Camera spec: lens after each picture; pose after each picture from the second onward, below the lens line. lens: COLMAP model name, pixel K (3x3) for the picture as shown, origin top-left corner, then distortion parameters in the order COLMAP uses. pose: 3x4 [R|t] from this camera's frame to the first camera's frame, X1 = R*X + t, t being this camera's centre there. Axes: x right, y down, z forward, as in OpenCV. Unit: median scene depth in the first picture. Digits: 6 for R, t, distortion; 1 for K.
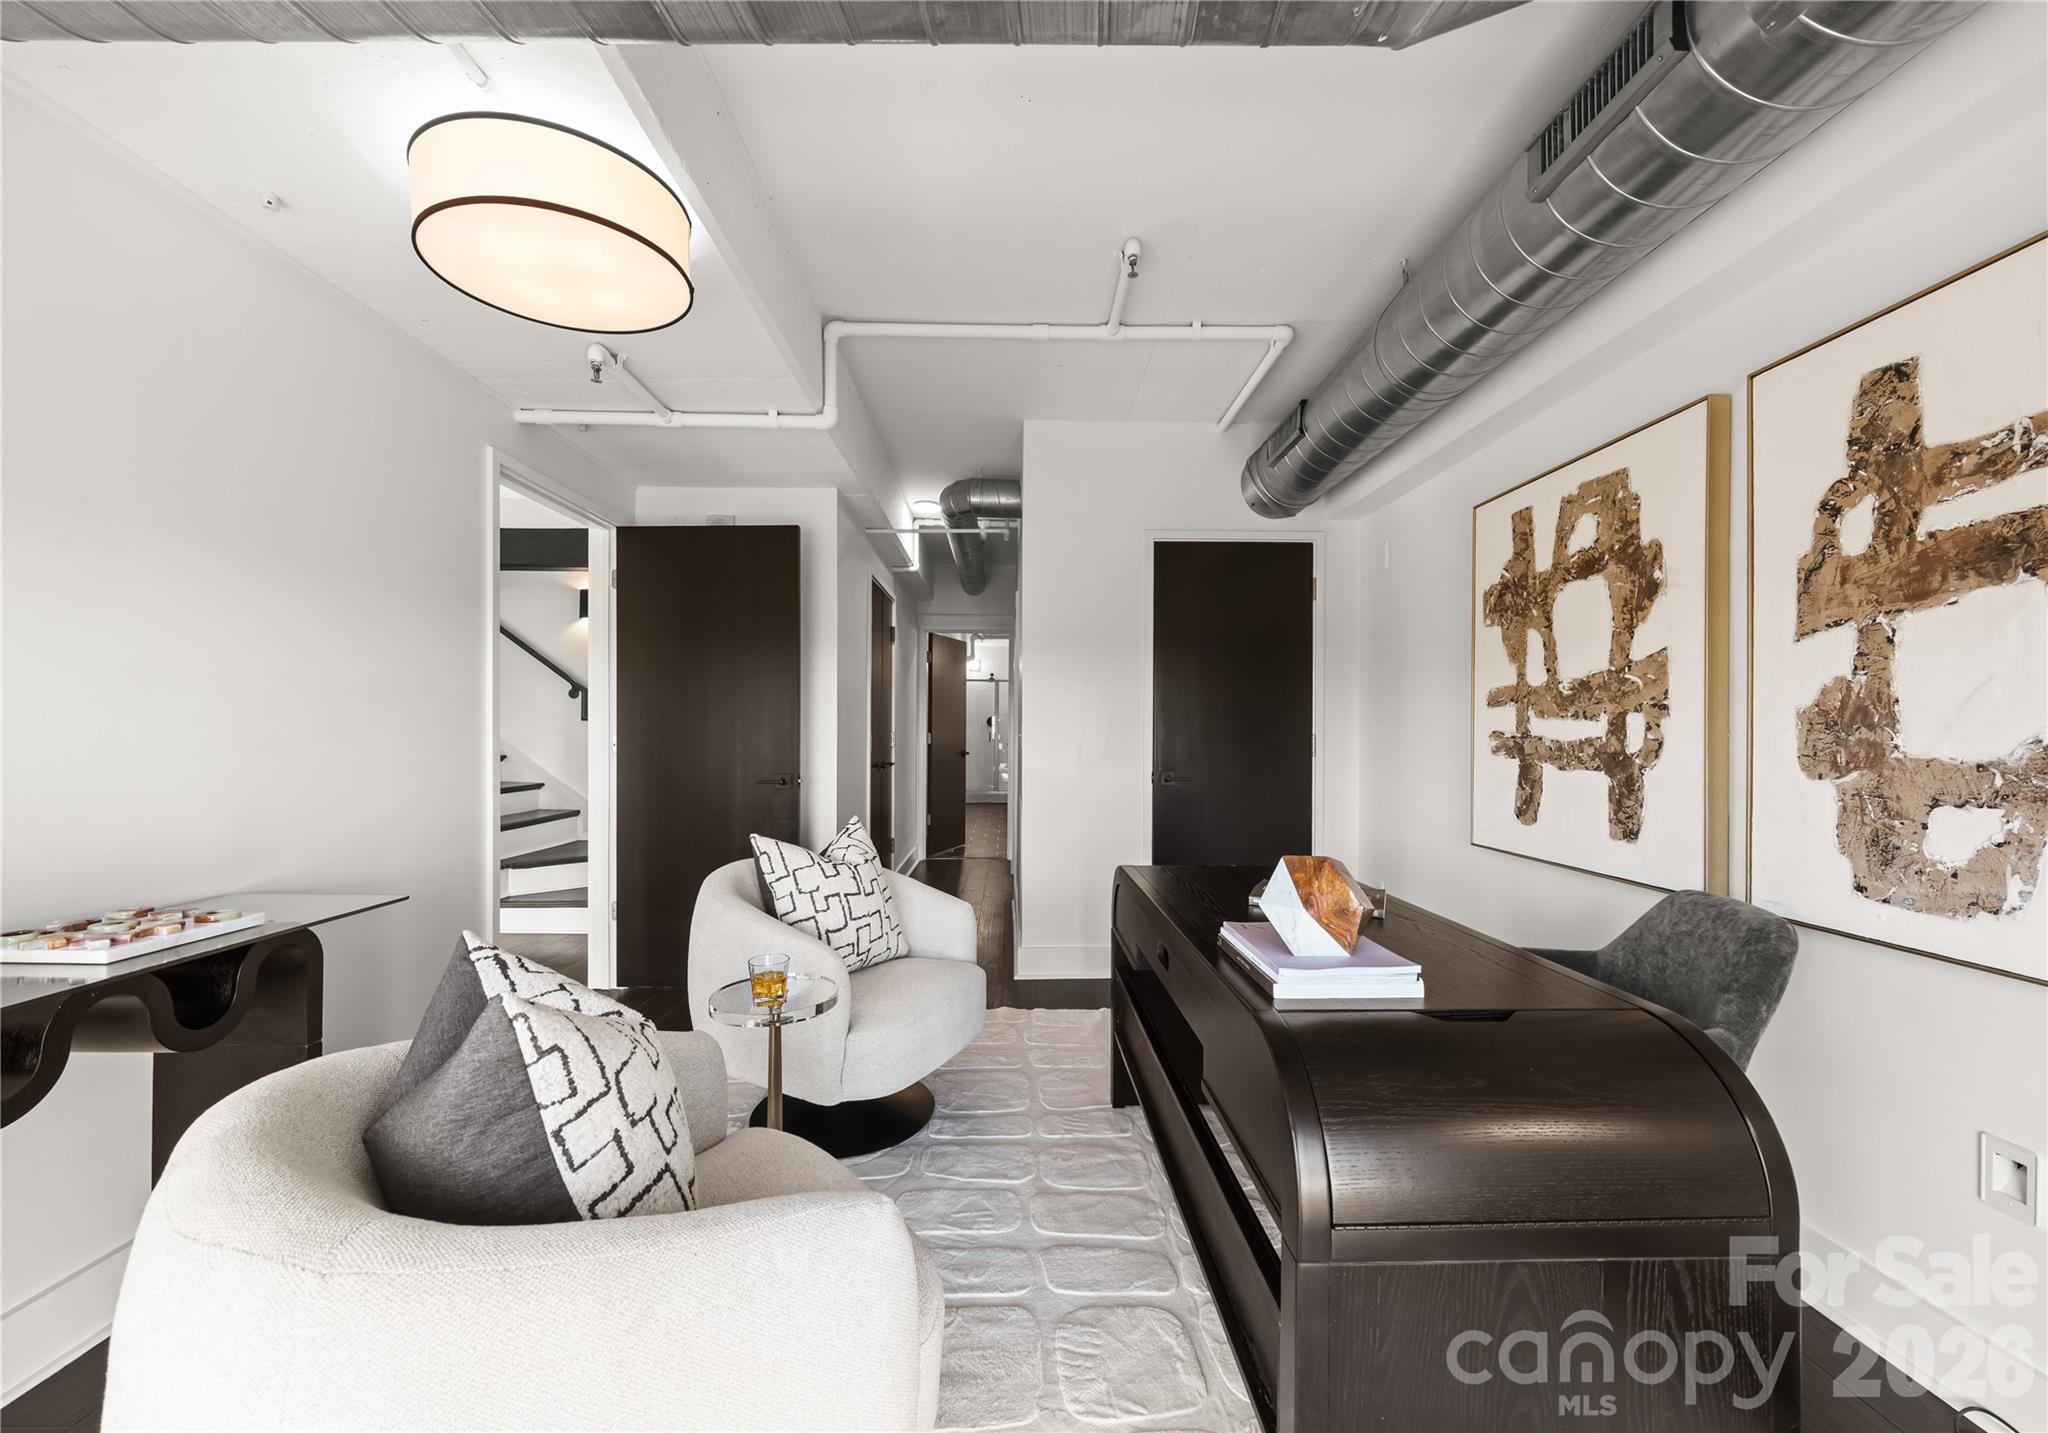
lens RADIAL K [[757.6, 0, 1020.8], [0, 757.6, 712.3], [0, 0, 1]] dist [-0.001534, -0.000016]
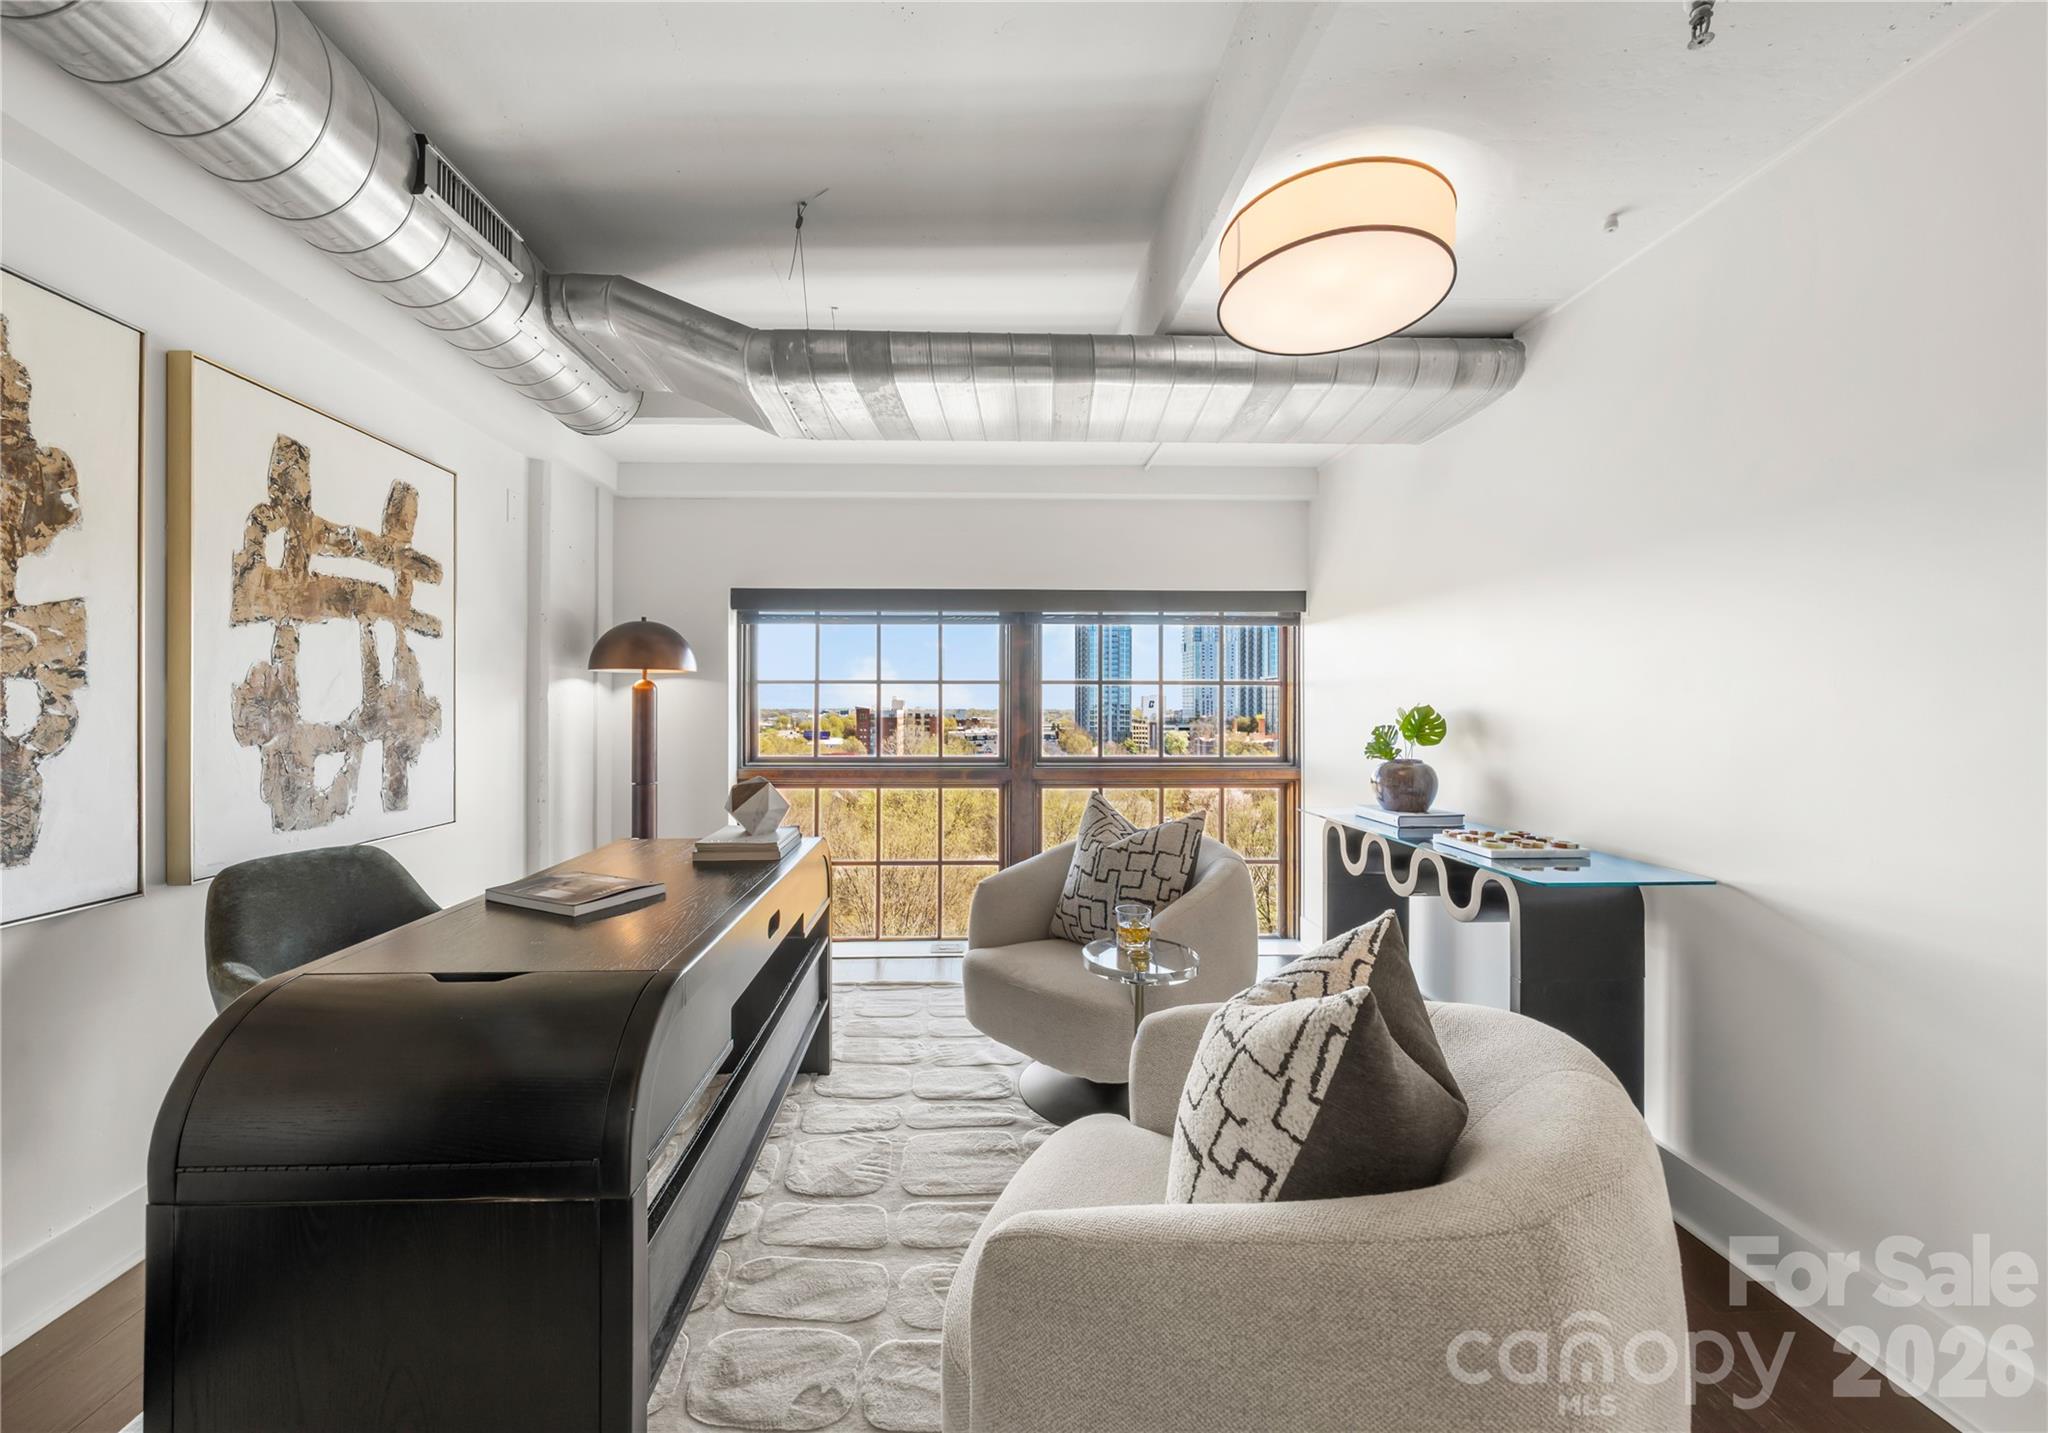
lens RADIAL K [[757.6, 0, 1020.8], [0, 757.6, 712.3], [0, 0, 1]] dist [-0.001534, -0.000016]
pose [[-0.998344, -0.010008, -0.056649, -0.099561], [-0.008992, 0.999795, -0.018158, 0.049500], [0.056819, -0.017619, -0.998229, 2.396488]]
